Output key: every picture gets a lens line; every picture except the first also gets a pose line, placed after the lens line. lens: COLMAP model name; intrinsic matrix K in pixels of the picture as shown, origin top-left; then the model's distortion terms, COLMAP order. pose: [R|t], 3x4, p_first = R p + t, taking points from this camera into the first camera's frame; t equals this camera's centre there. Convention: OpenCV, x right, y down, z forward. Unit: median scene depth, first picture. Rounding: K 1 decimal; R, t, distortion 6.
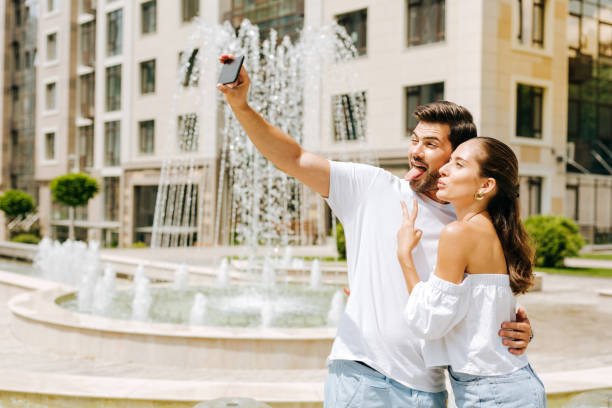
lens RADIAL K [[871.6, 0, 299.4], [0, 871.6, 204.1], [0, 0, 1]] dist [0.002280, 0.000000]
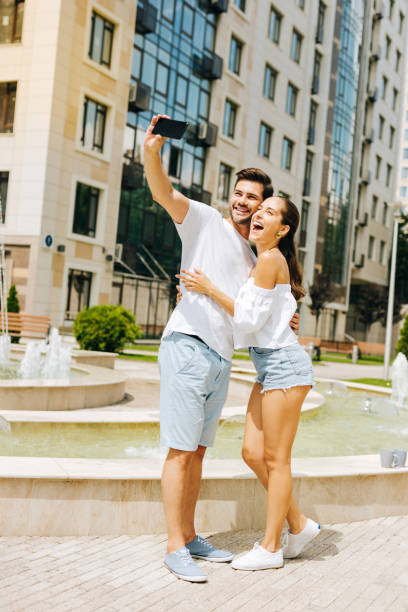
lens RADIAL K [[871.6, 0, 201.6], [0, 871.6, 306.6], [0, 0, 1]] dist [0.002280, 0.000000]
pose [[0.906224, 0.067829, 0.417322, -0.042186], [-0.070204, 0.997486, -0.009674, 0.010867], [-0.416929, -0.020531, 0.908707, -0.025384]]
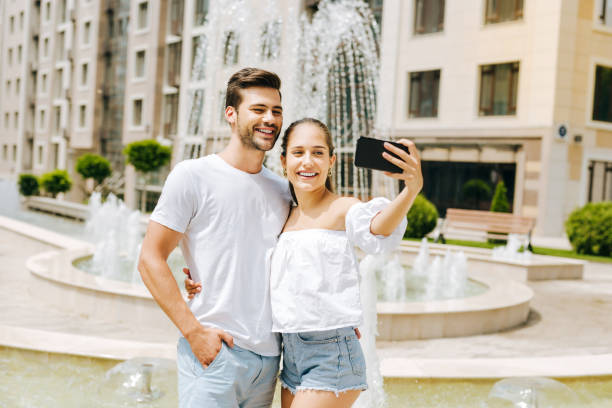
lens RADIAL K [[871.6, 0, 296.7], [0, 871.6, 202.3], [0, 0, 1]] dist [0.002280, 0.000000]
pose [[0.992889, 0.048339, -0.108791, 0.029850], [-0.045322, 0.998521, 0.030040, -0.000575], [0.110082, -0.024896, 0.993611, -0.001444]]
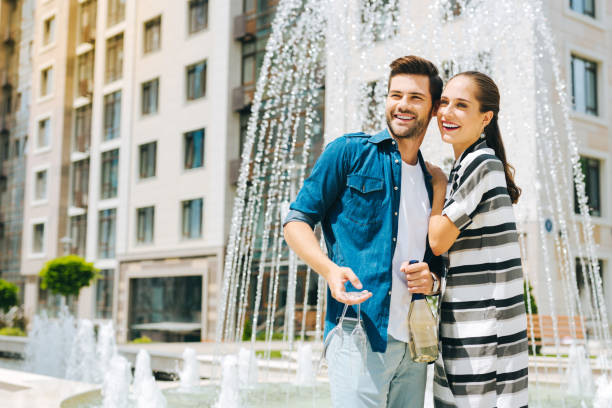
lens RADIAL K [[871.6, 0, 301.5], [0, 871.6, 198.6], [0, 0, 1]] dist [0.002280, 0.000000]
pose [[0.999847, -0.001597, 0.017443, -0.039361], [0.003751, 0.992259, -0.124129, 0.014820], [-0.017109, 0.124176, 0.992113, 0.123013]]
